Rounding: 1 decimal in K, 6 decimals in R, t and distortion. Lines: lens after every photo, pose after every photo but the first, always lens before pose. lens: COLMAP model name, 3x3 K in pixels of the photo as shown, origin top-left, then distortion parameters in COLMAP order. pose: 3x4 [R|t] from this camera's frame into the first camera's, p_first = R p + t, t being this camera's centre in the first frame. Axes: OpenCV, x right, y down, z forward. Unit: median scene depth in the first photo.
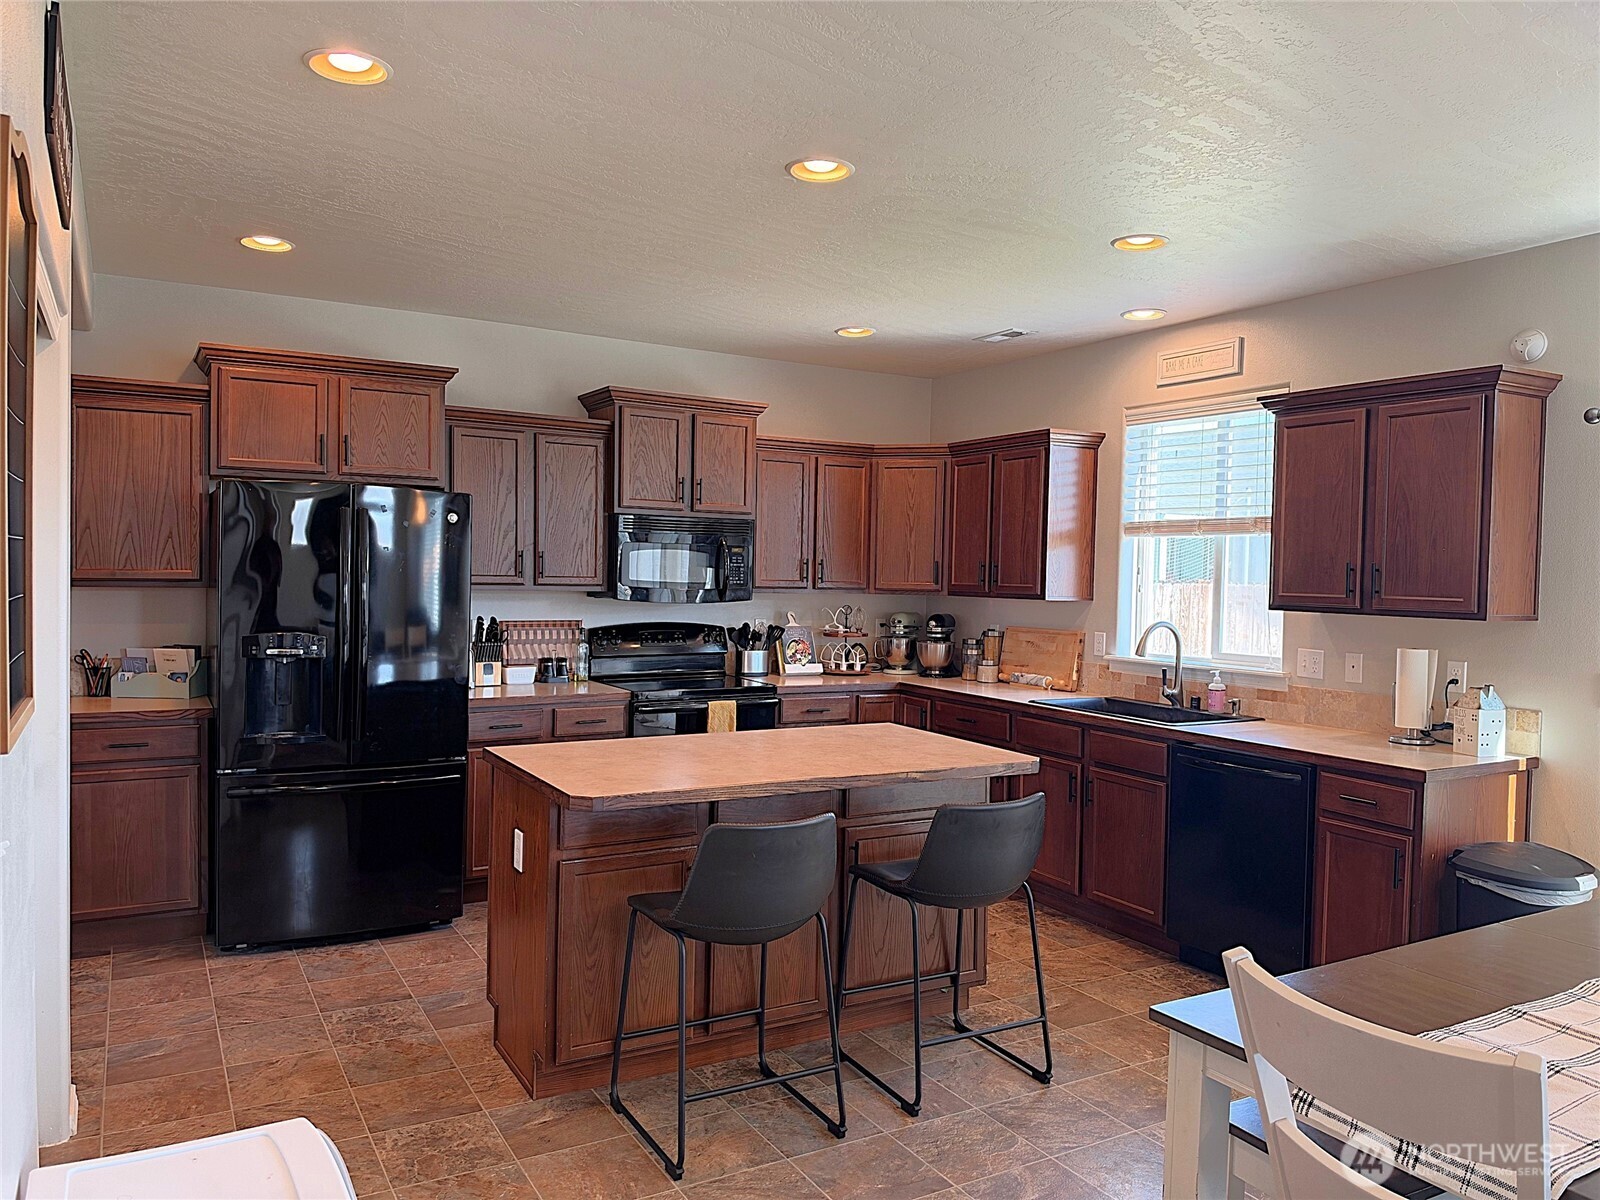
lens RADIAL K [[1145.2, 0, 796.4], [0, 1145.2, 600.8], [0, 0, 1]] dist [0.003218, -0.008592]
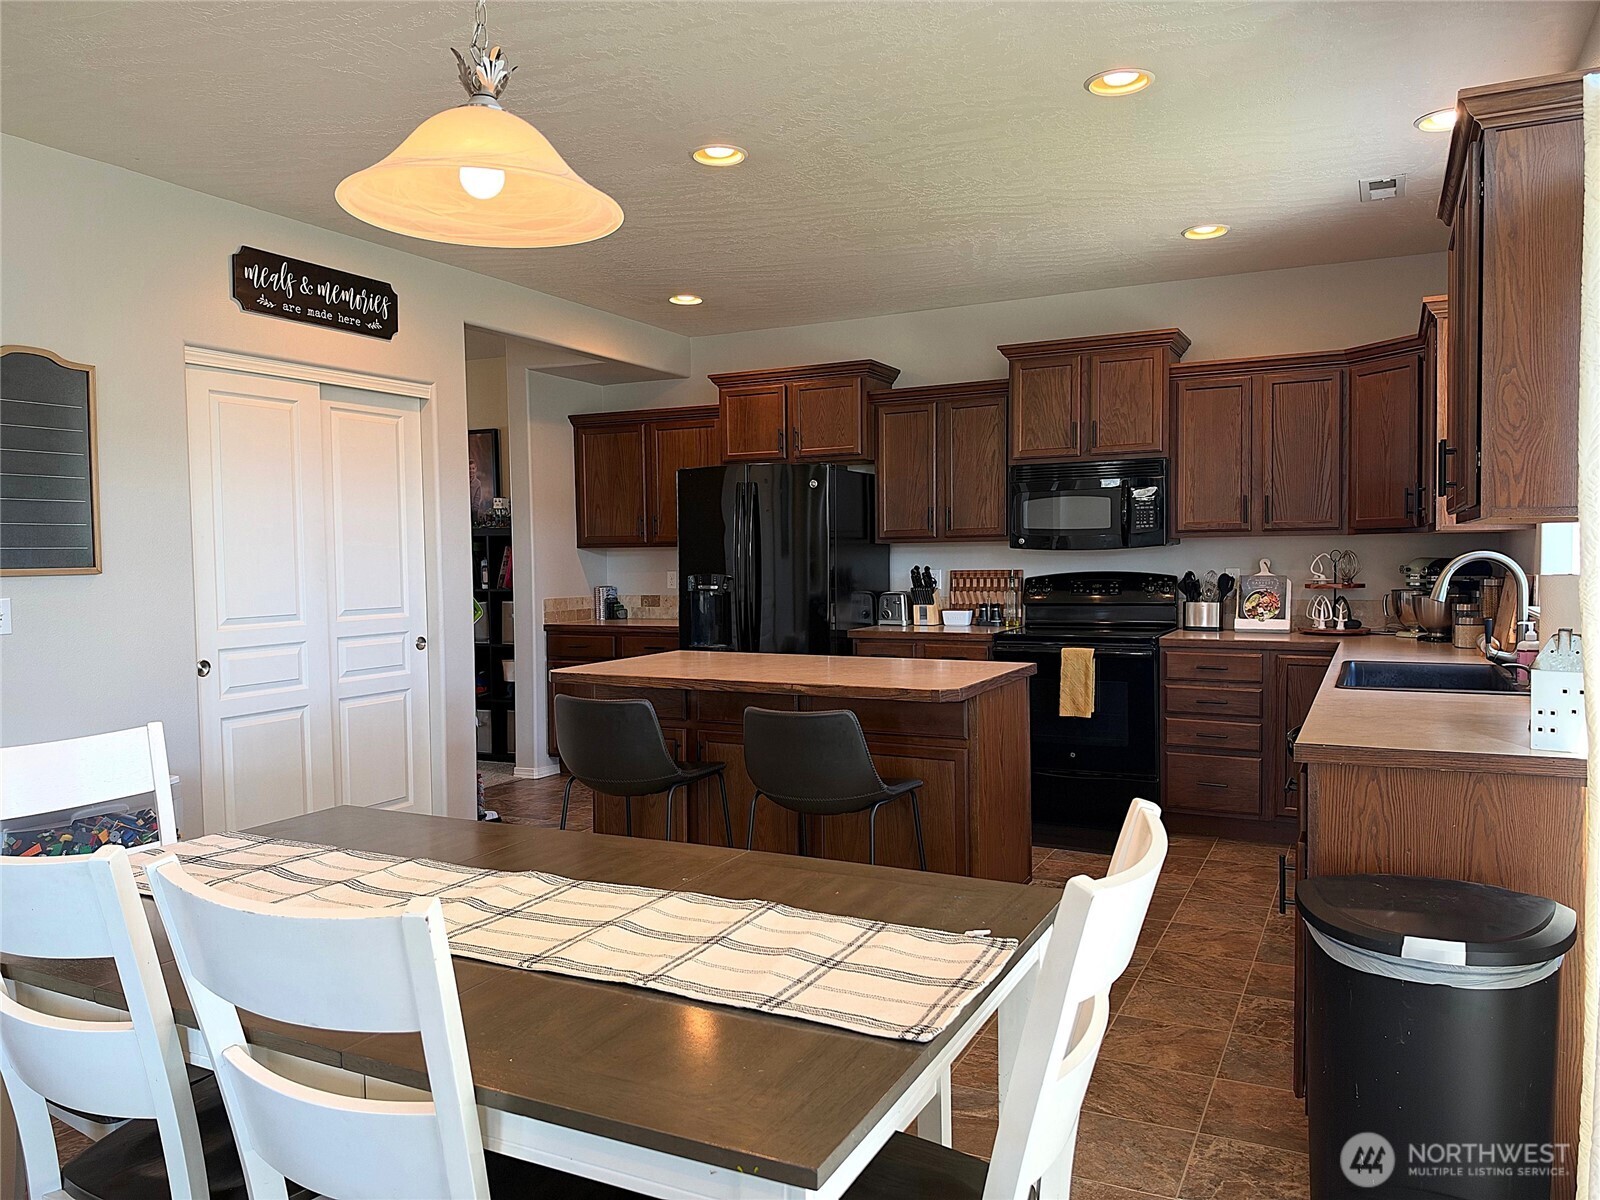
lens RADIAL K [[1145.2, 0, 800.7], [0, 1145.2, 608.6], [0, 0, 1]] dist [0.003218, -0.008592]
pose [[0.552240, 0.012008, -0.833598, 0.609874], [0.001834, 0.999876, 0.015618, 0.037419], [0.833683, -0.010153, 0.552150, 0.250205]]
